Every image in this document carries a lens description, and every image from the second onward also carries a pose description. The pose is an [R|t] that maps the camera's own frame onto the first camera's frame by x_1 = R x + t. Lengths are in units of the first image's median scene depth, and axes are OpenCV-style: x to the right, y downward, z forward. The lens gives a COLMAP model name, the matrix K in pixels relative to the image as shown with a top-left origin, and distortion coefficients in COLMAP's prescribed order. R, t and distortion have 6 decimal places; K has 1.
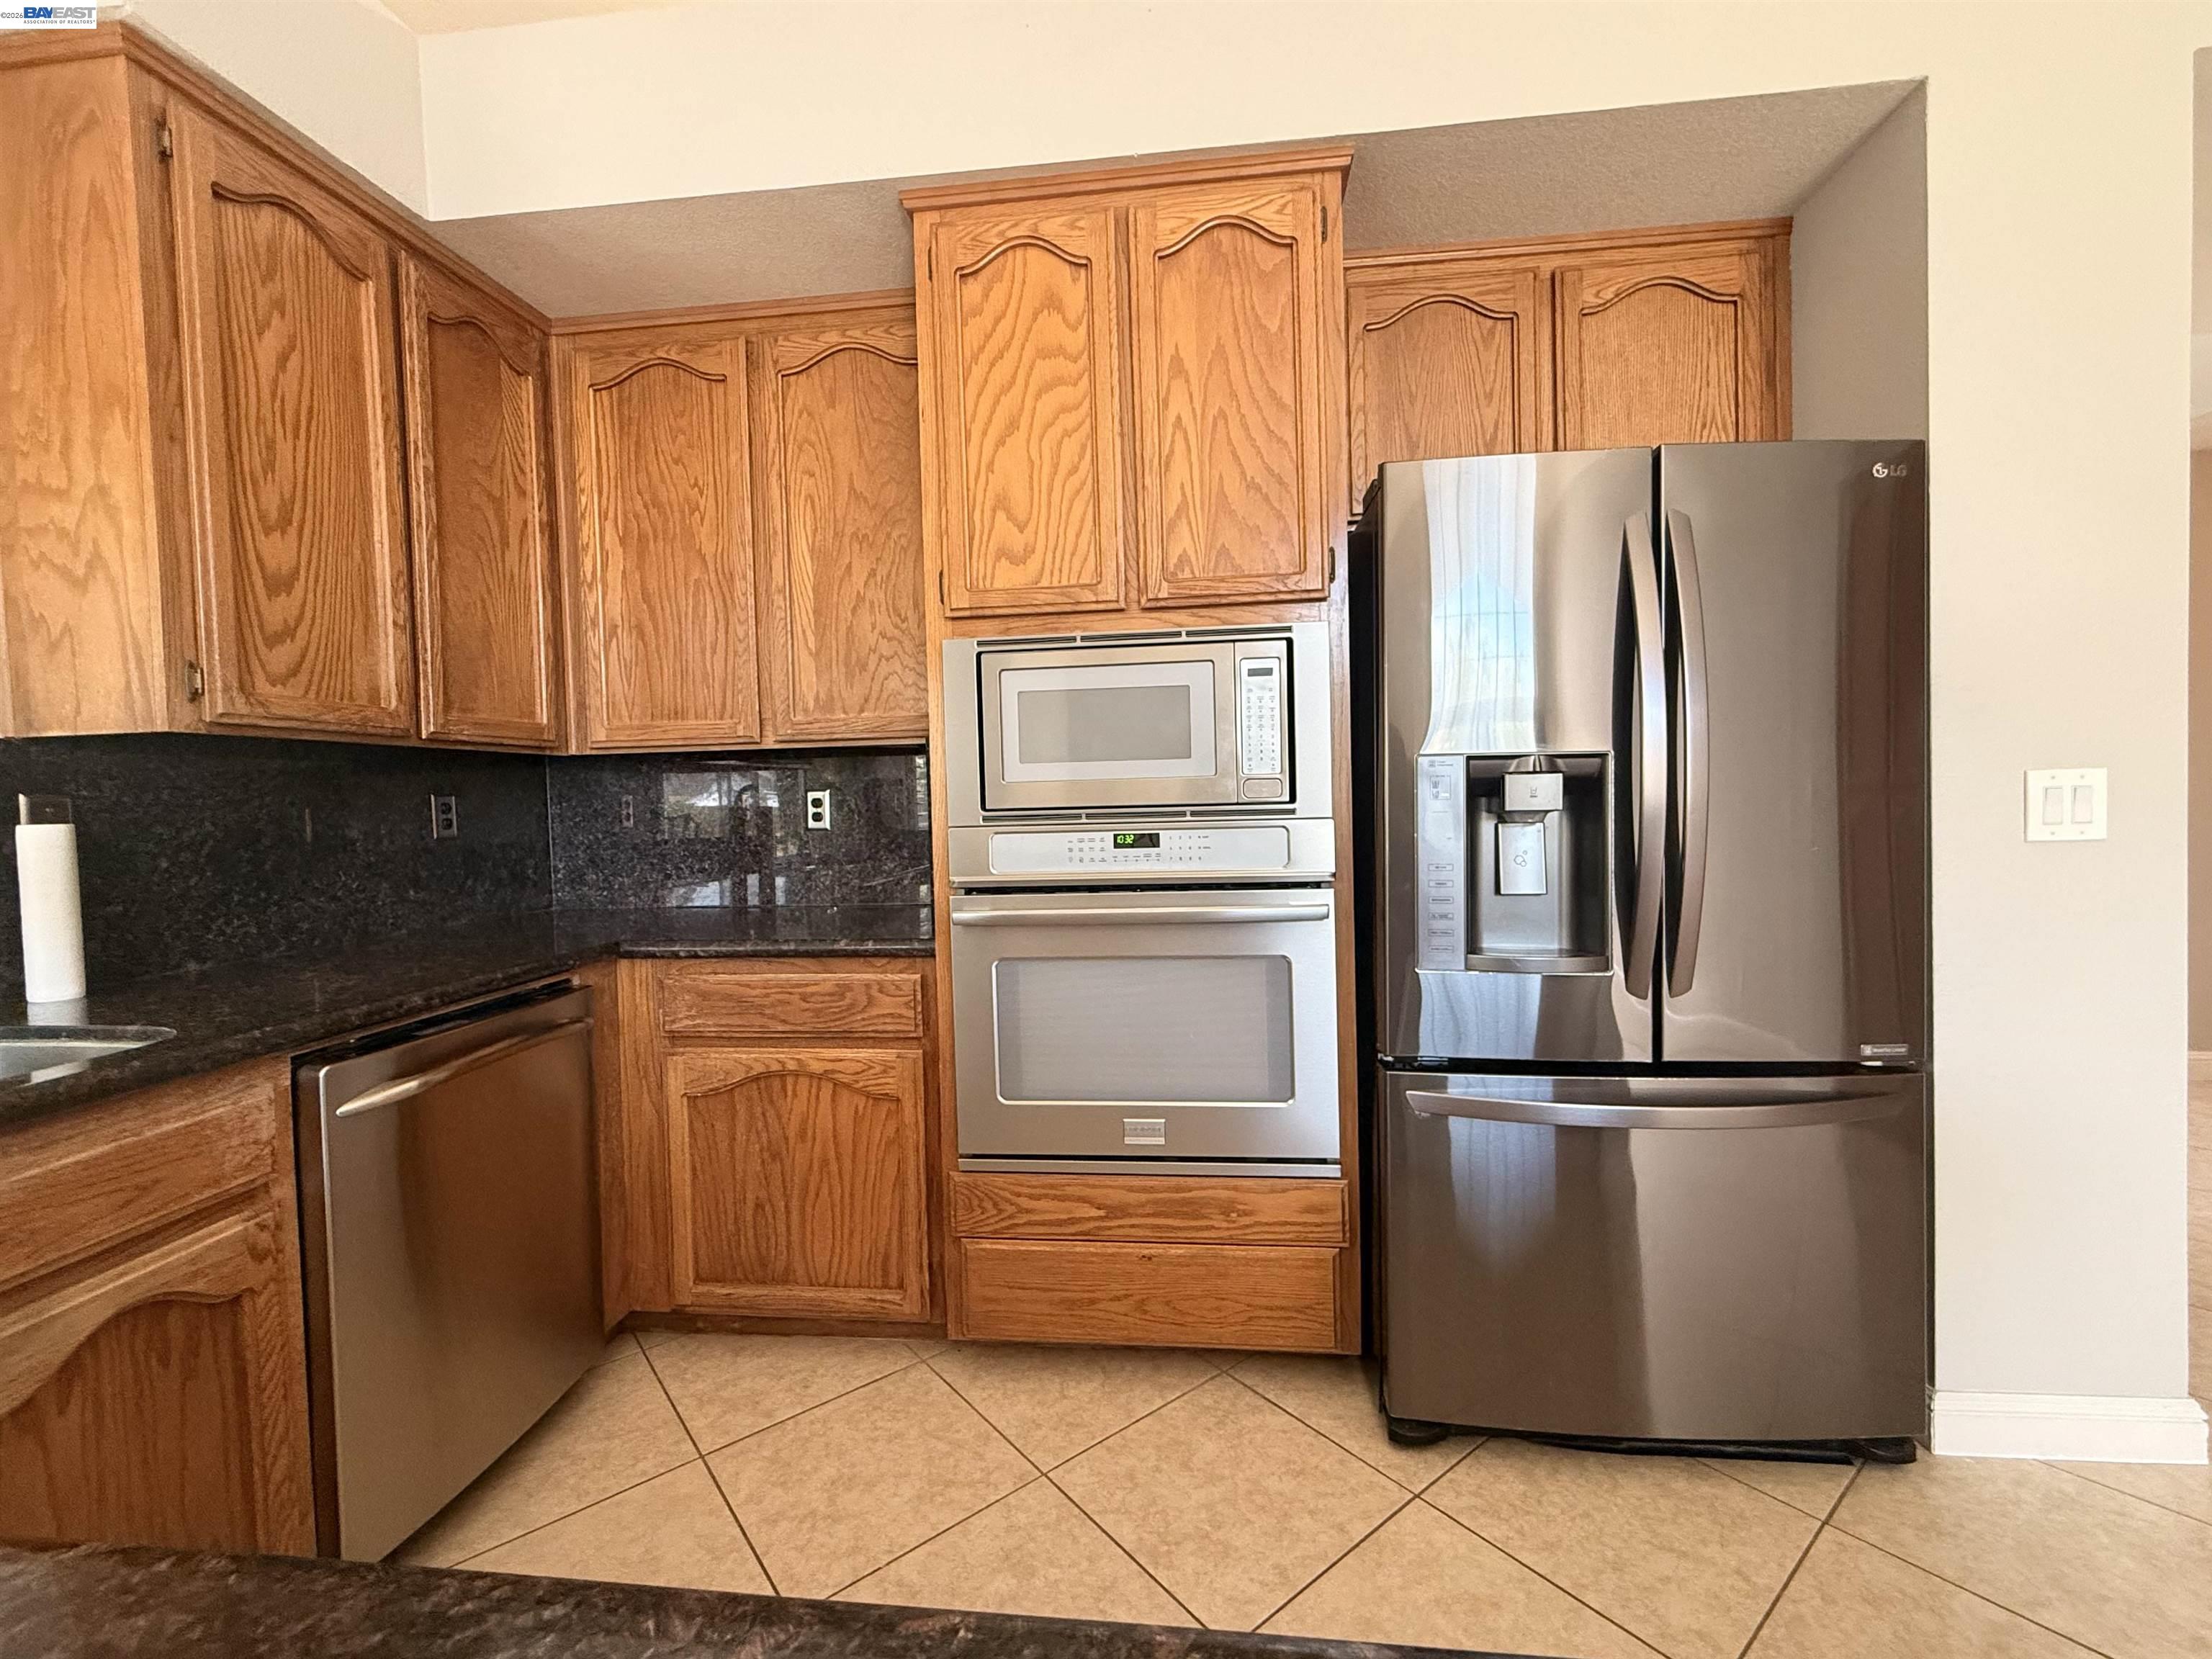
lens RADIAL K [[940.9, 0, 1104.8], [0, 940.9, 827.4], [0, 0, 1]] dist [-0.001464, -0.000308]
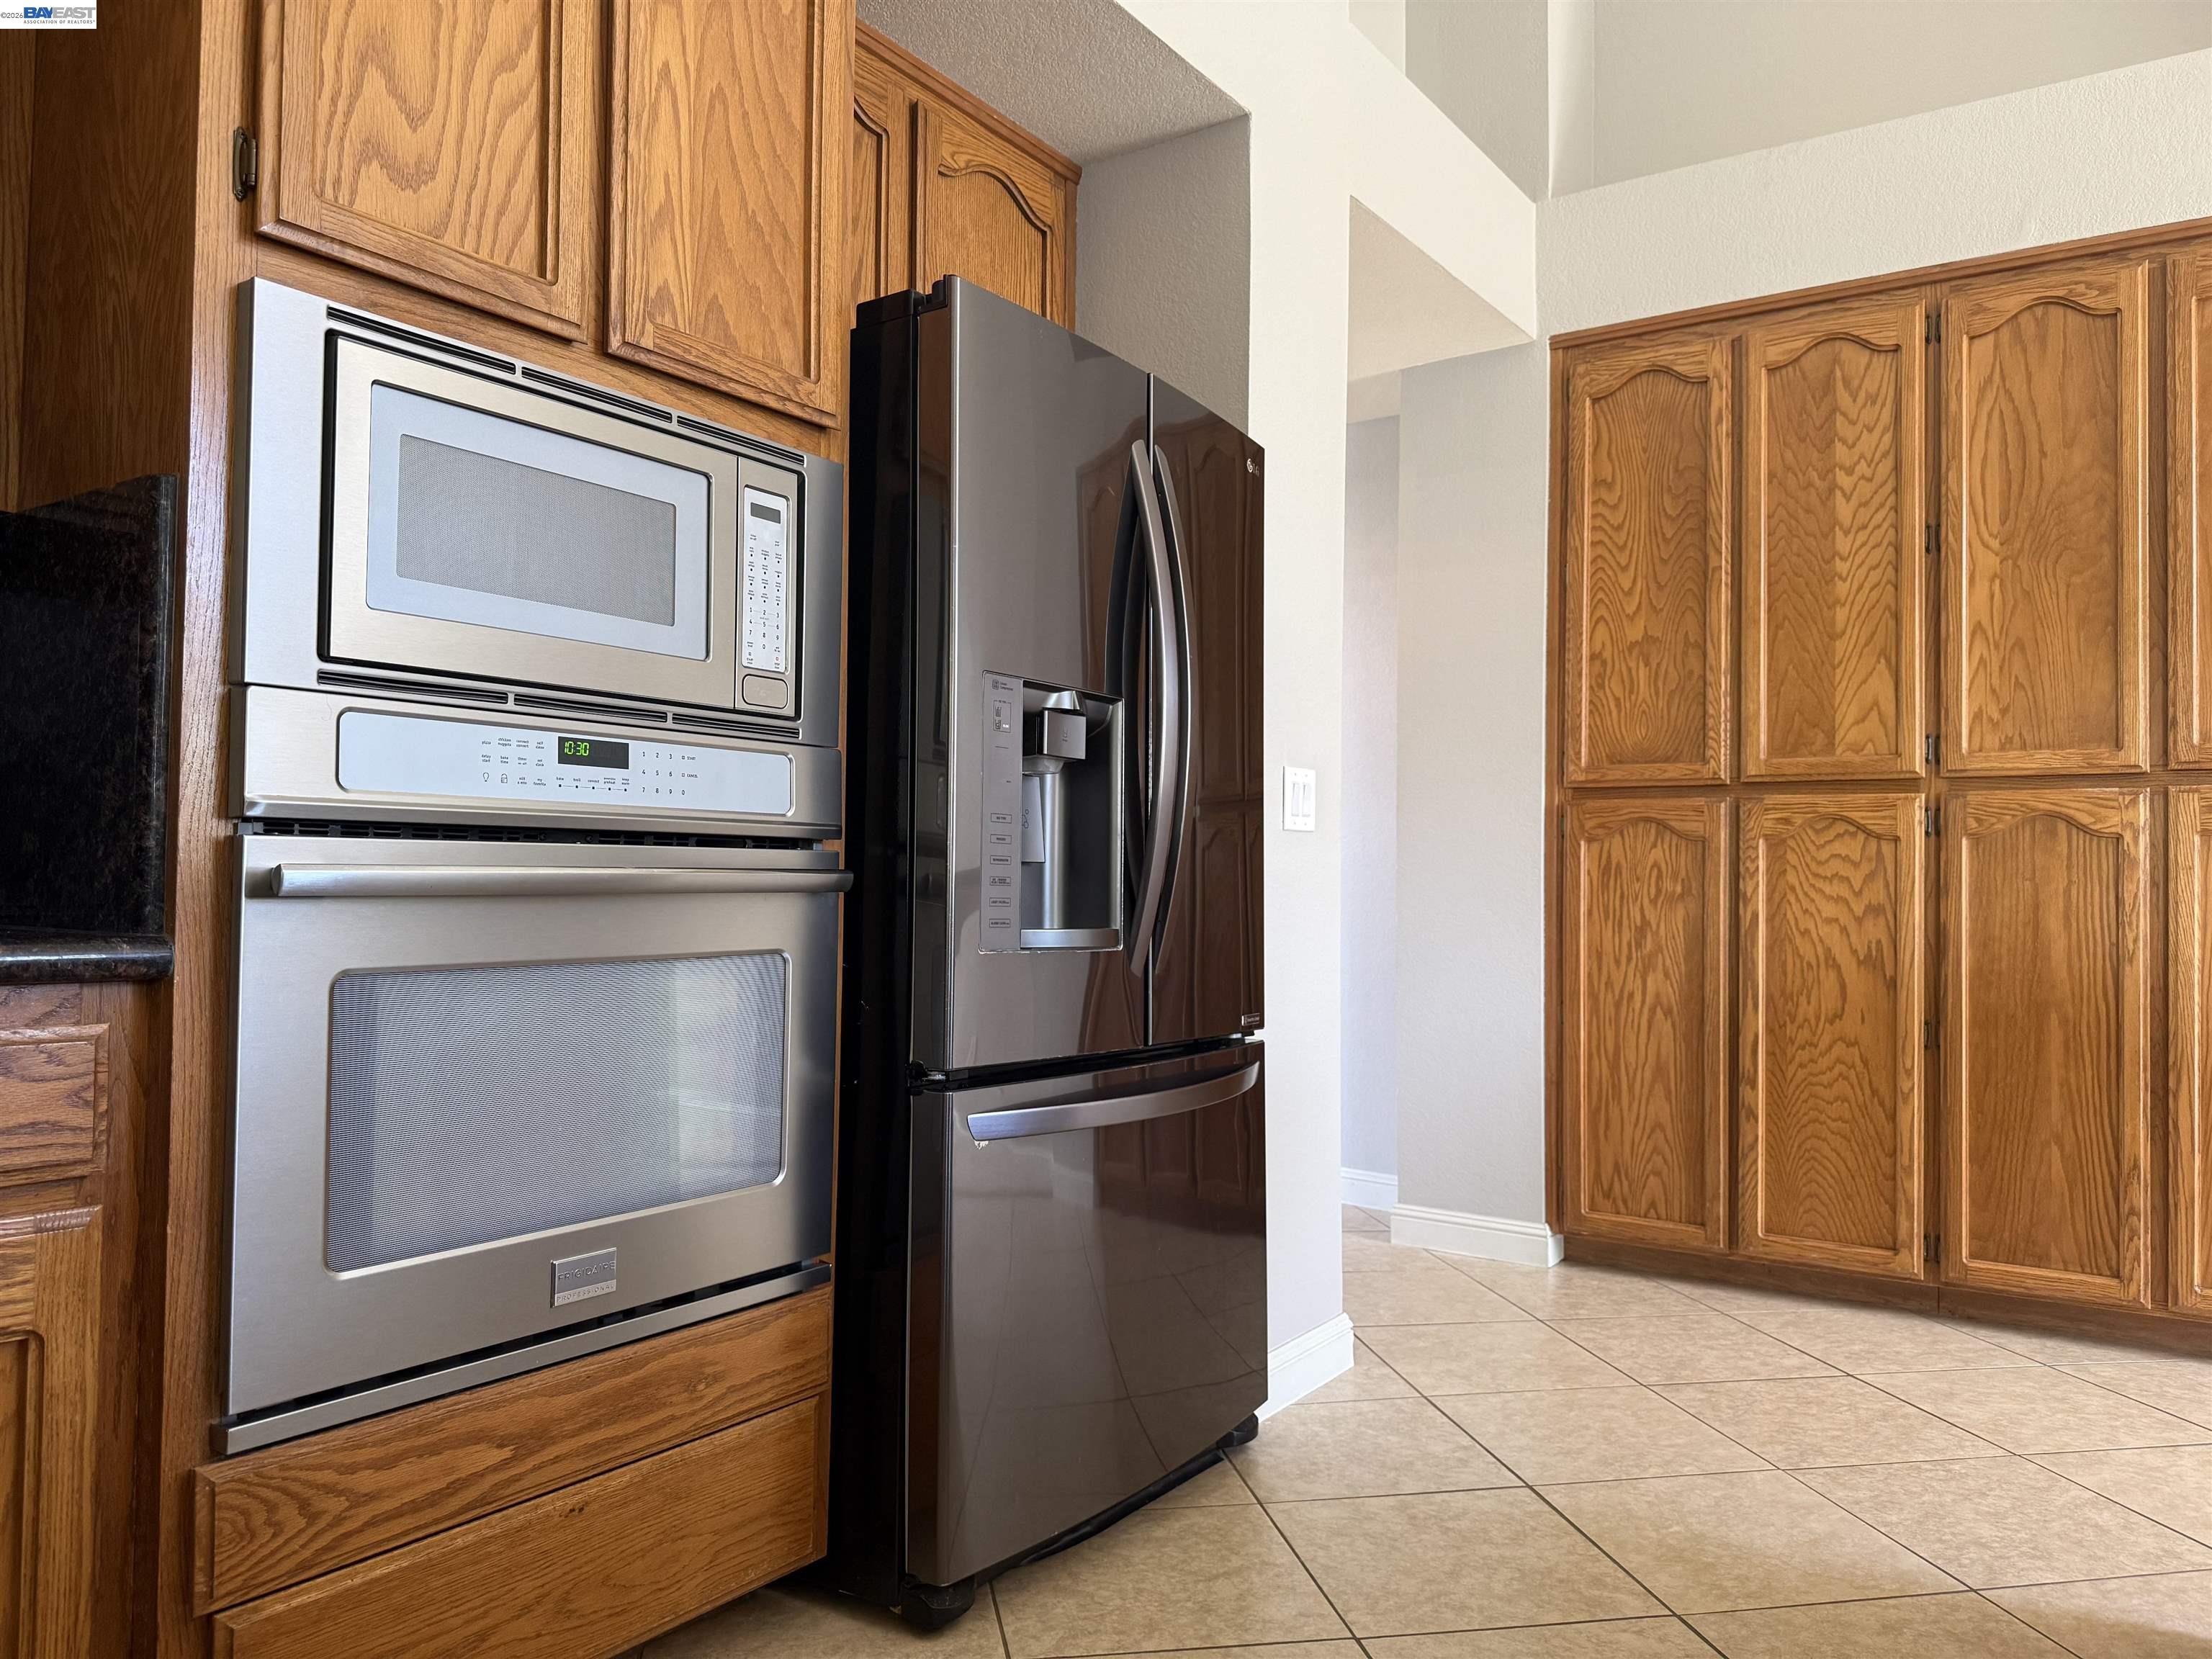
lens RADIAL K [[1572.8, 0, 1112.5], [0, 1572.8, 842.2], [0, 0, 1]] dist [0.019170, -0.026633]
pose [[0.469140, 0.054951, 0.881413, -0.647262], [0.001190, 0.998022, -0.062855, 0.126546], [-0.883123, 0.030537, 0.468146, 0.280871]]
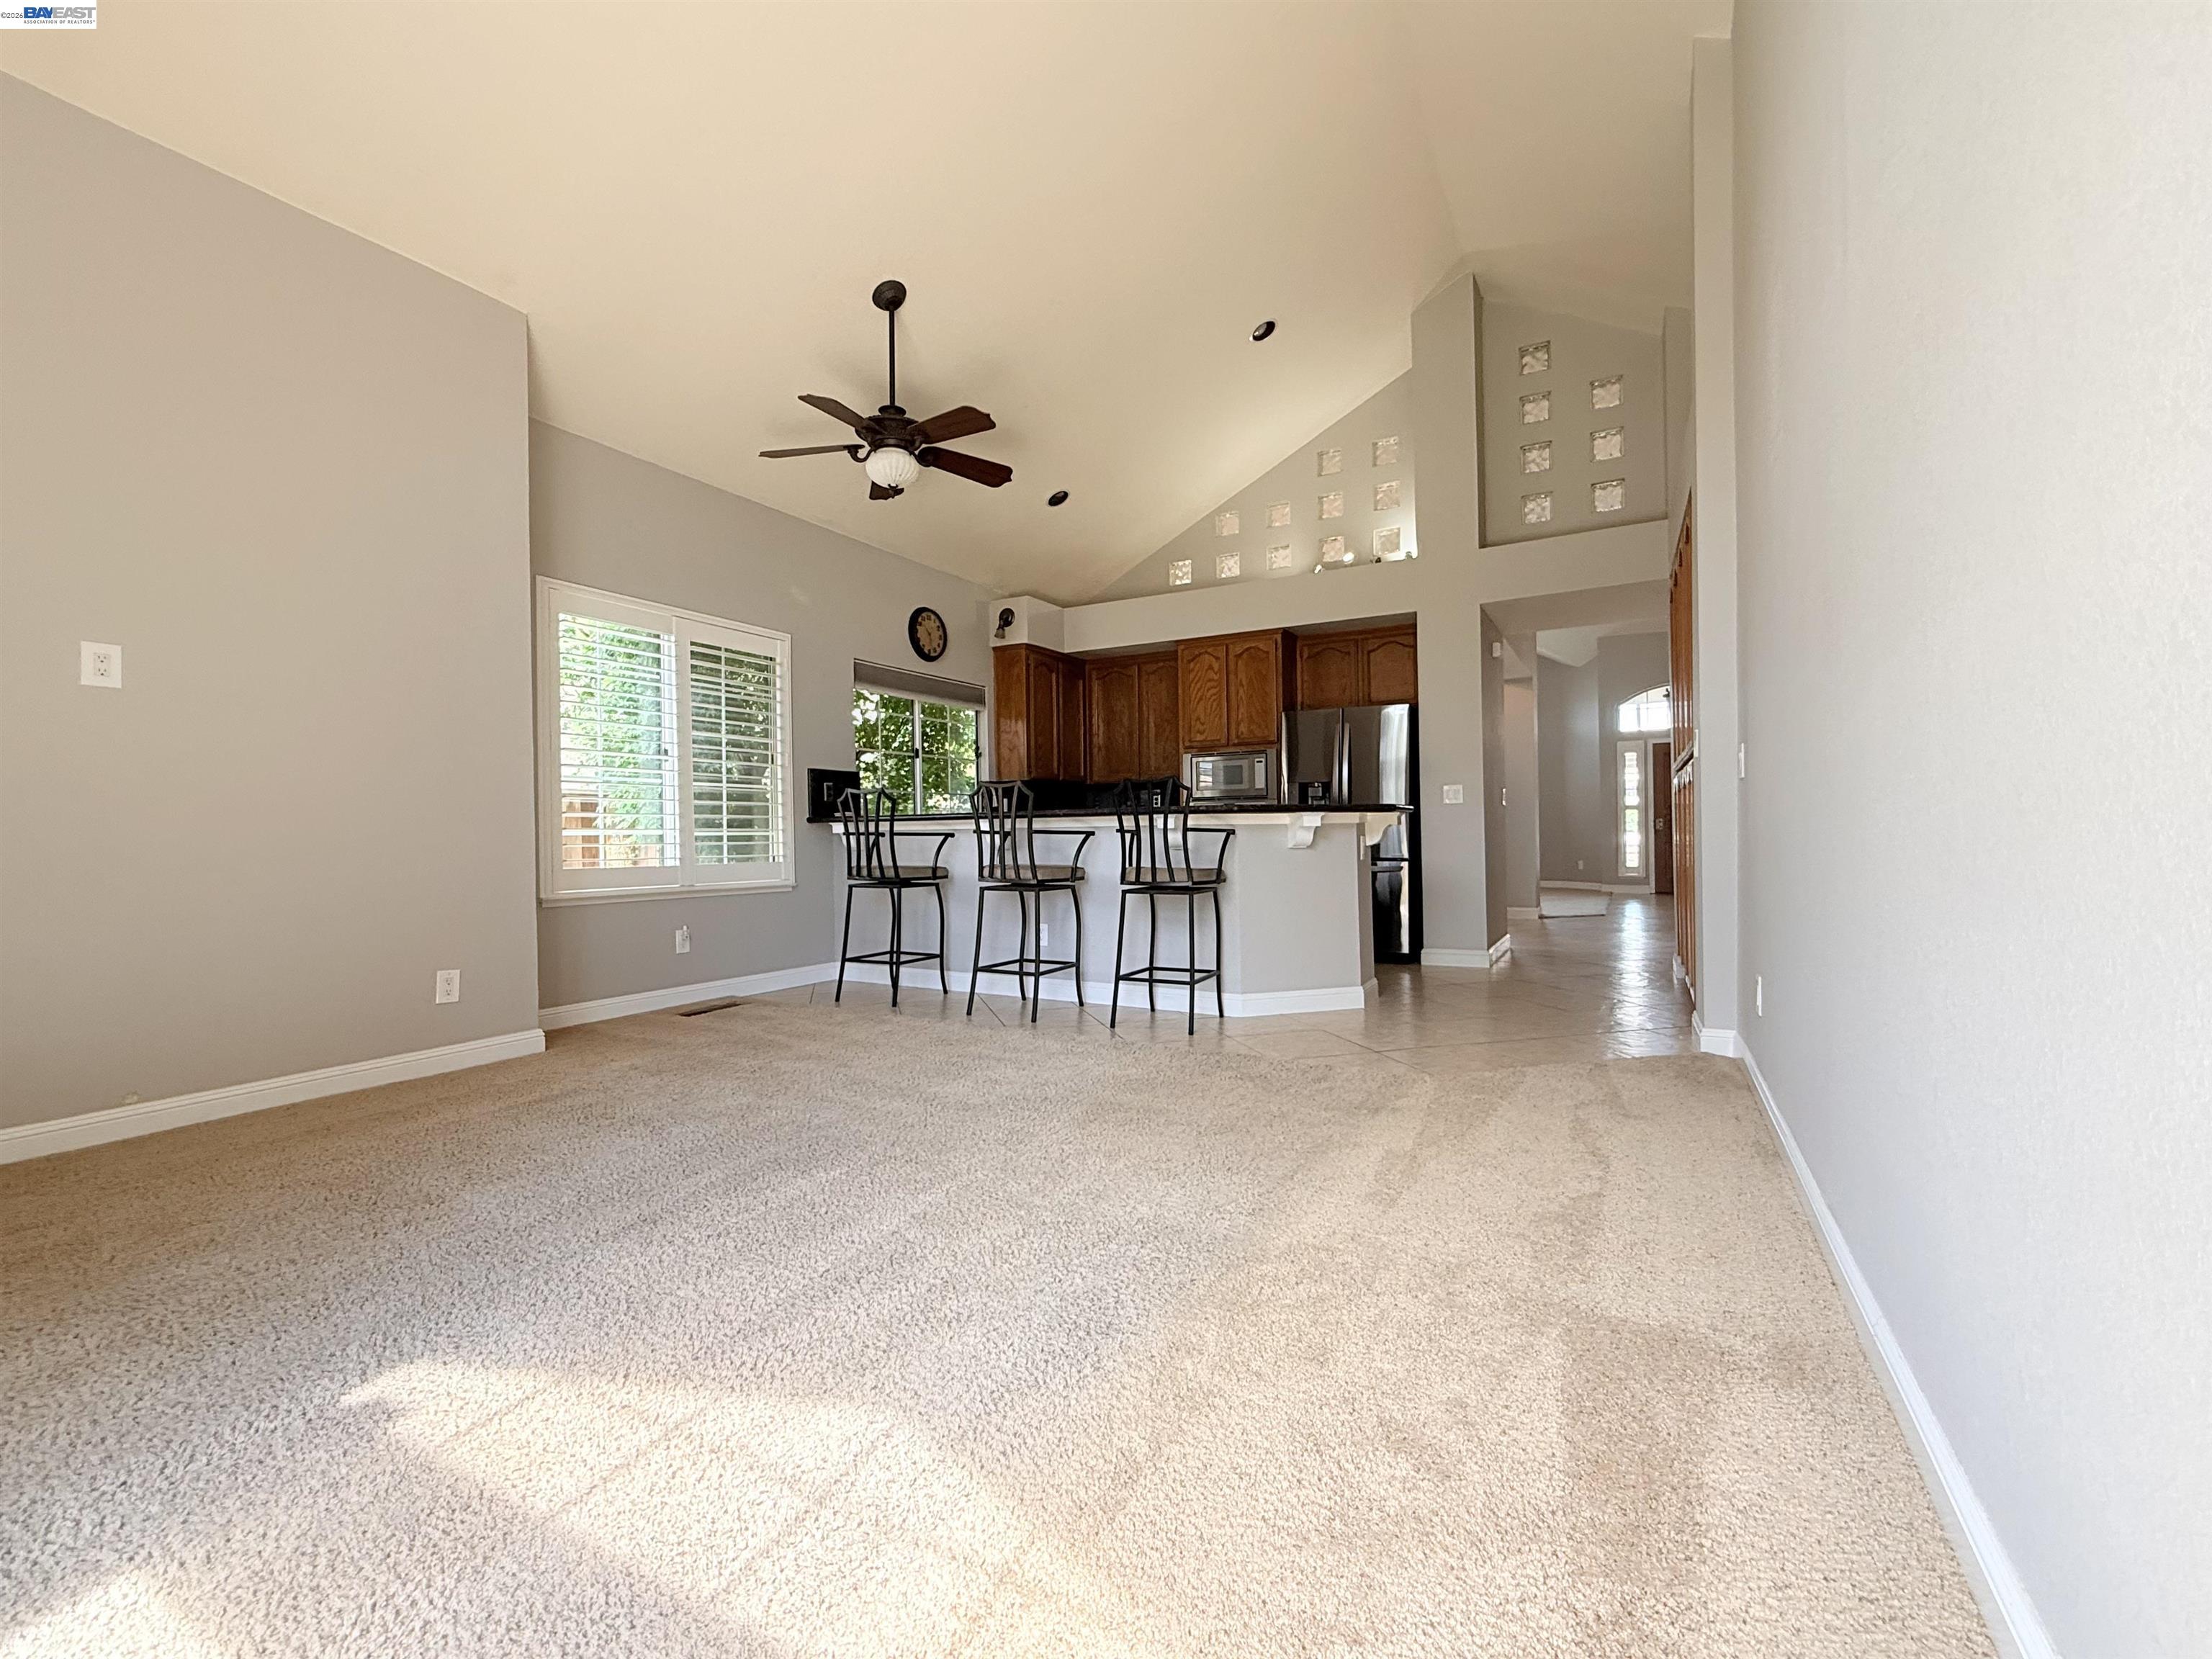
lens RADIAL K [[940.9, 0, 1116.9], [0, 940.9, 832.9], [0, 0, 1]] dist [-0.001464, -0.000308]
pose [[0.925986, 0.014026, -0.377297, 1.064435], [-0.022411, 0.999590, -0.017842, 0.206302], [0.376892, 0.024977, 0.925920, -2.742929]]
